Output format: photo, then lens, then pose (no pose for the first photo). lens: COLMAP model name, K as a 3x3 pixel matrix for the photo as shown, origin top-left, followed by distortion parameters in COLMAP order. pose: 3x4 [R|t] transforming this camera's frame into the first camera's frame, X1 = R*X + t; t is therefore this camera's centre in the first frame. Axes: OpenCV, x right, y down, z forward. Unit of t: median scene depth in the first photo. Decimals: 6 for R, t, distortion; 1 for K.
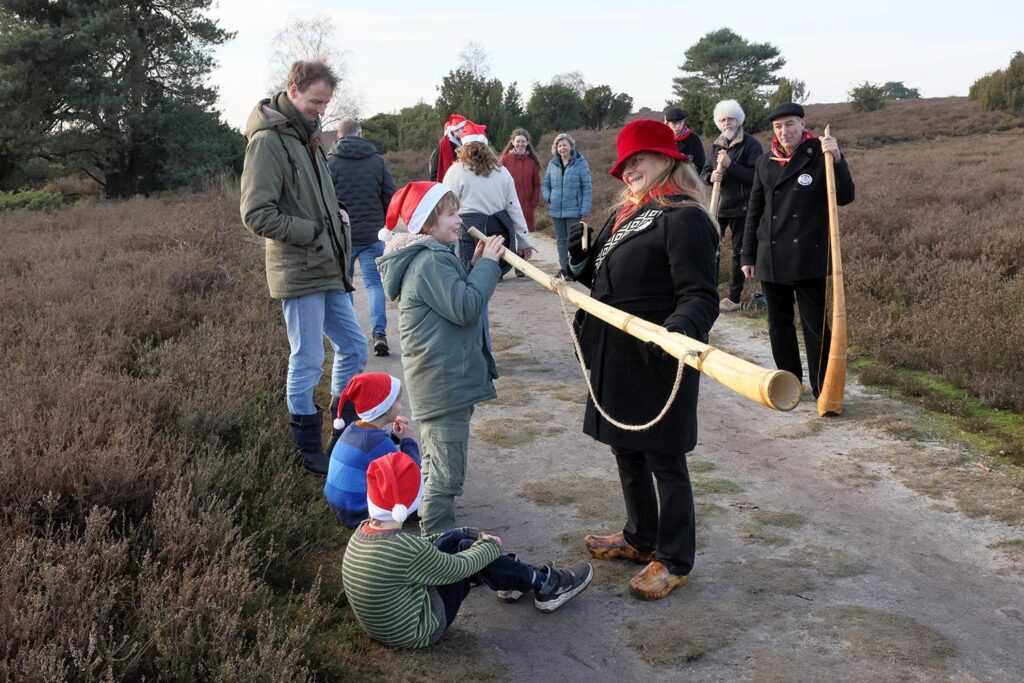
lens RADIAL K [[1028.4, 0, 512.0], [0, 1028.4, 341.5], [0, 0, 1]] dist [-0.008674, 0.054882]
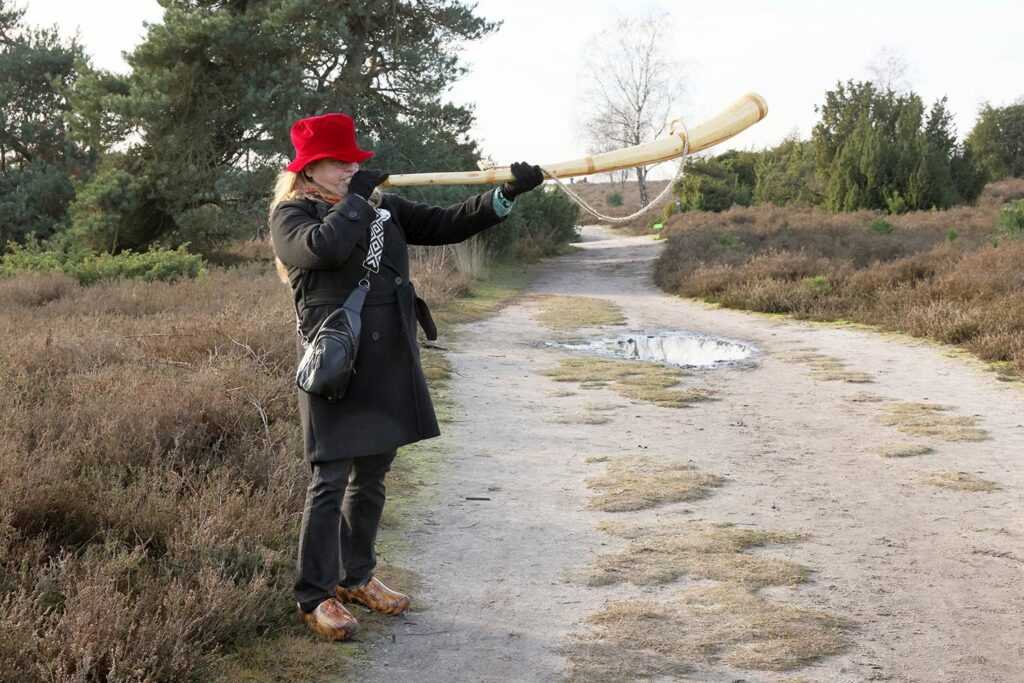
lens RADIAL K [[1502.3, 0, 512.0], [0, 1502.3, 341.5], [0, 0, 1]] dist [0.183781, -0.222671]
pose [[0.962420, 0.039034, -0.268744, 0.040657], [-0.064383, 0.994199, -0.086163, -0.062293], [0.263822, 0.100228, 0.959350, 0.426341]]
